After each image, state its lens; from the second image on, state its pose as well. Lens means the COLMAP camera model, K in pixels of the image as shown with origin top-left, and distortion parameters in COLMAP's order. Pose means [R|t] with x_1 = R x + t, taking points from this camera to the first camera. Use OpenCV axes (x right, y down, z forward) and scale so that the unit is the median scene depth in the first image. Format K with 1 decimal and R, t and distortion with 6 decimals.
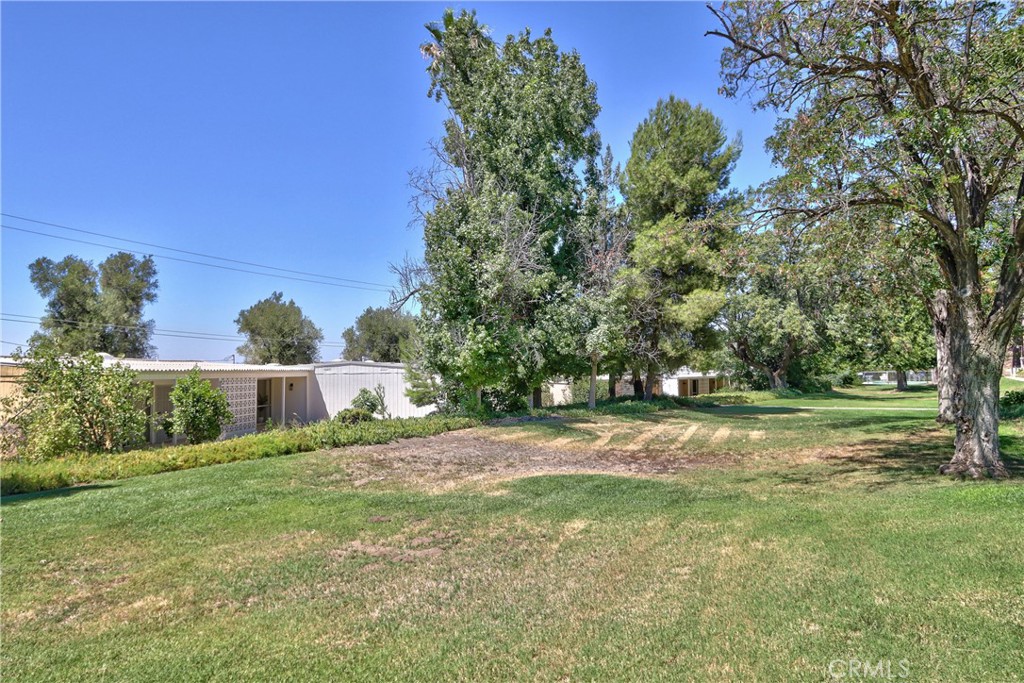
lens RADIAL K [[618.9, 0, 511.9], [0, 618.9, 342.4], [0, 0, 1]] dist [-0.000301, -0.000118]
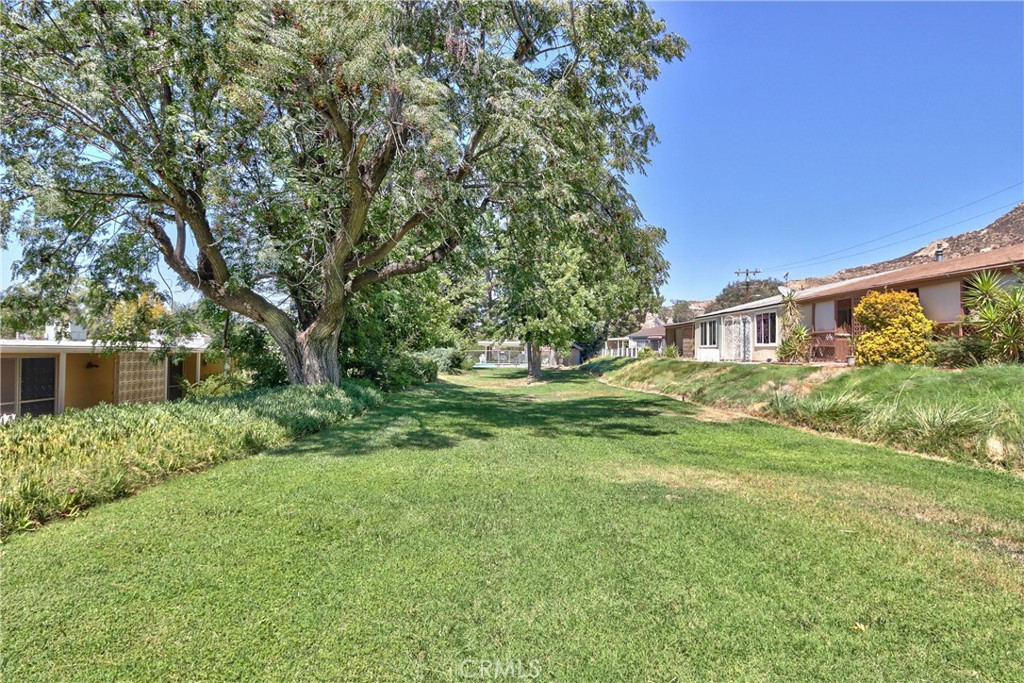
lens RADIAL K [[618.9, 0, 512.0], [0, 618.9, 343.5], [0, 0, 1]] dist [-0.000301, -0.000118]
pose [[0.804349, 0.021782, 0.593757, 0.272444], [-0.040647, 0.999004, 0.018414, 0.036773], [-0.592765, -0.038945, 0.804433, 0.578195]]
